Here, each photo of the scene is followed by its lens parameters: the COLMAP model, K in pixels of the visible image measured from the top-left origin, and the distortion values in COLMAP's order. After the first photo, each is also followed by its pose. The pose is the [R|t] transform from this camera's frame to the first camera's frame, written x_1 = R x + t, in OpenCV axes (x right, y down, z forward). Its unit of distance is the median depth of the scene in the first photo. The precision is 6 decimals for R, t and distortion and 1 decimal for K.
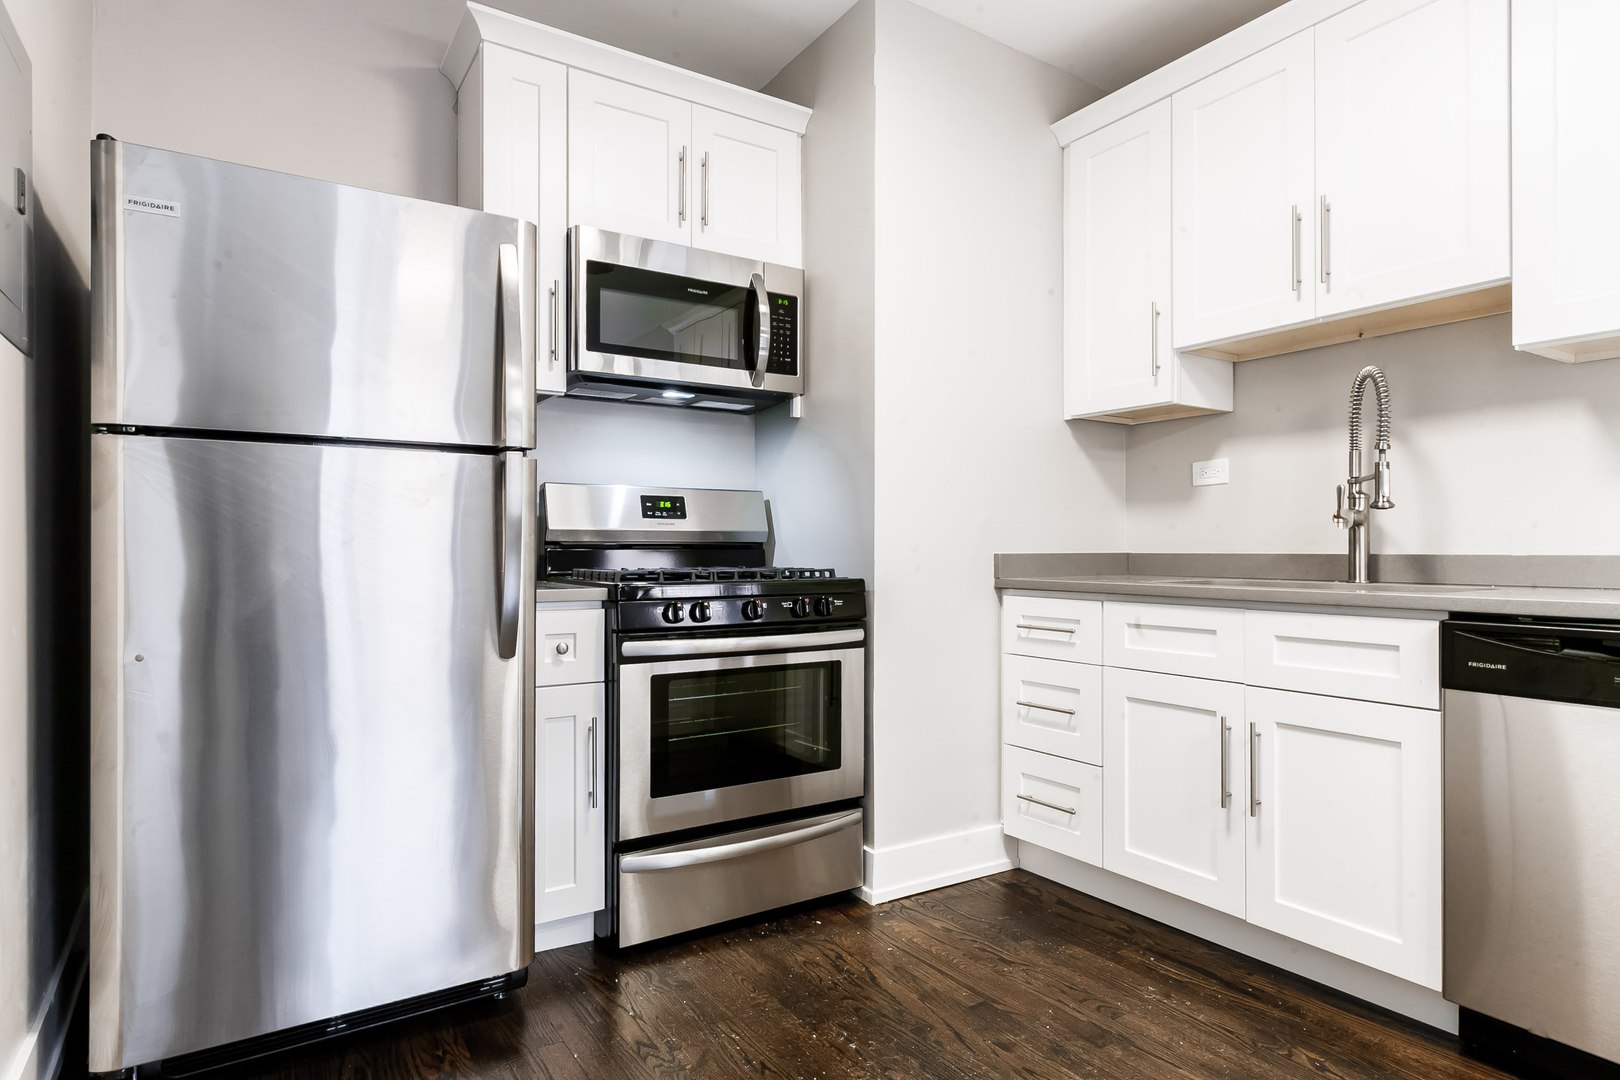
lens RADIAL K [[912.8, 0, 806.9], [0, 912.8, 543.3], [0, 0, 1]] dist [0.005997, -0.002876]
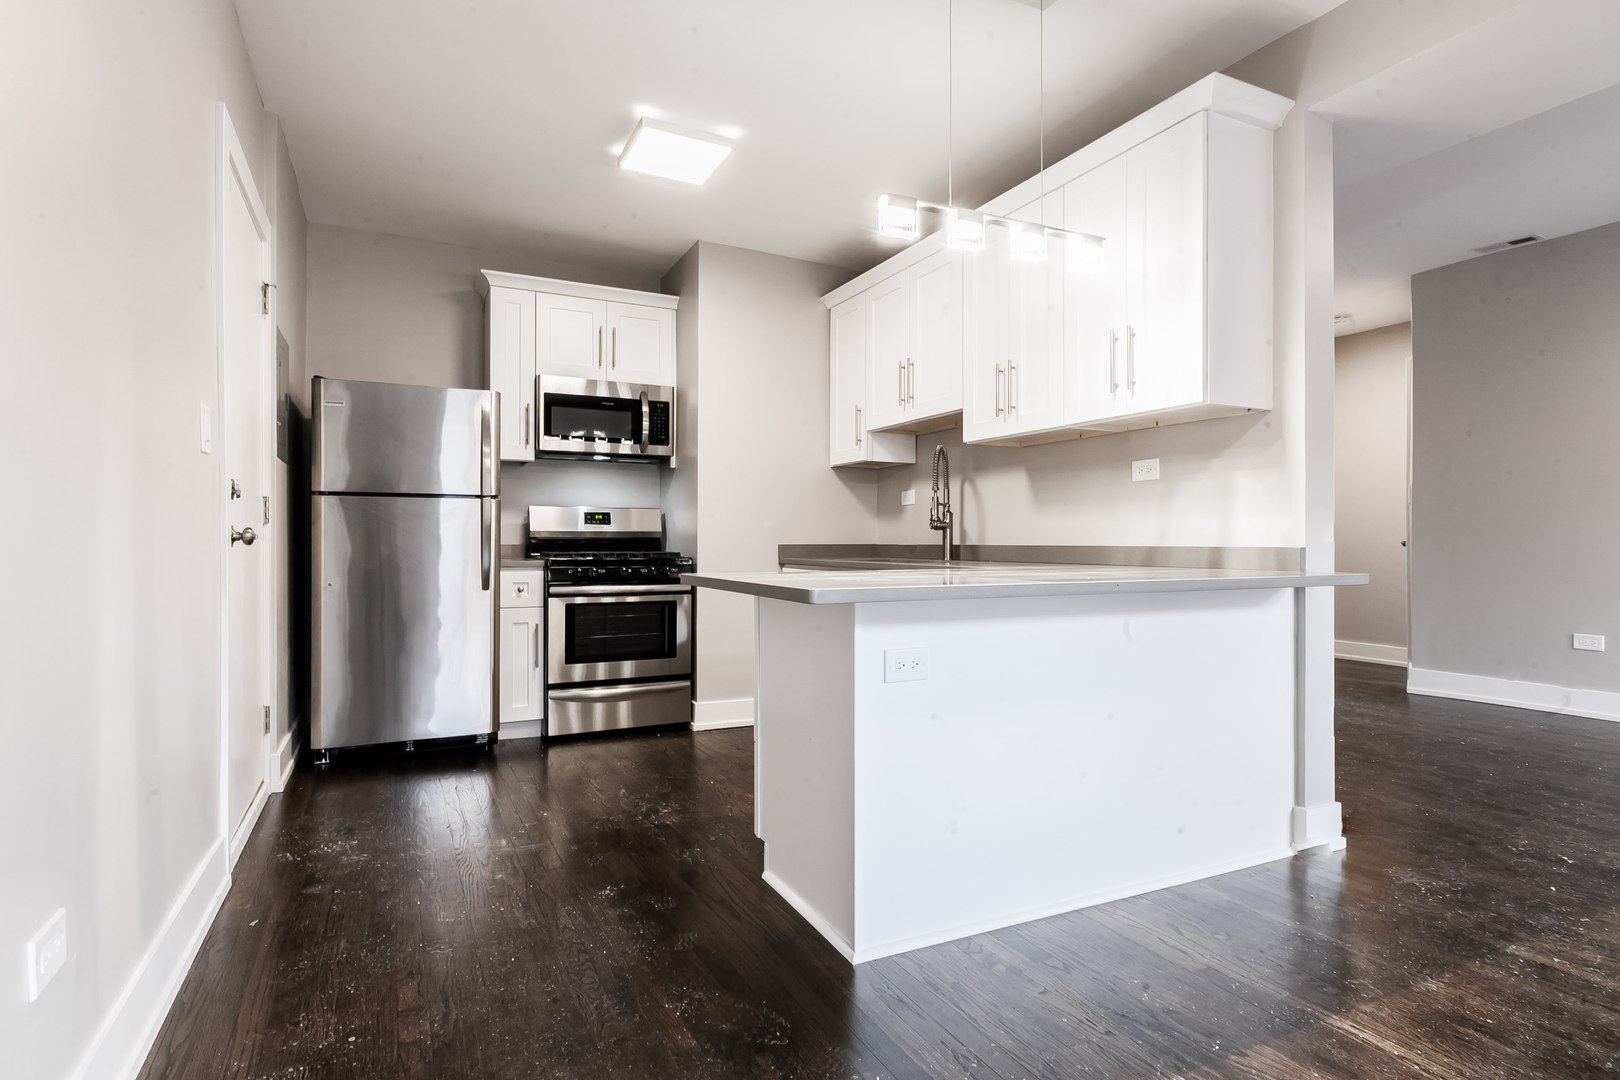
lens RADIAL K [[832.8, 0, 813.3], [0, 832.8, 540.1], [0, 0, 1]] dist [-0.000636, 0.000431]
pose [[0.994747, 0.002160, -0.102344, 0.490151], [-0.001620, 0.999984, 0.005364, -0.006389], [0.102354, -0.005170, 0.994735, -0.676469]]
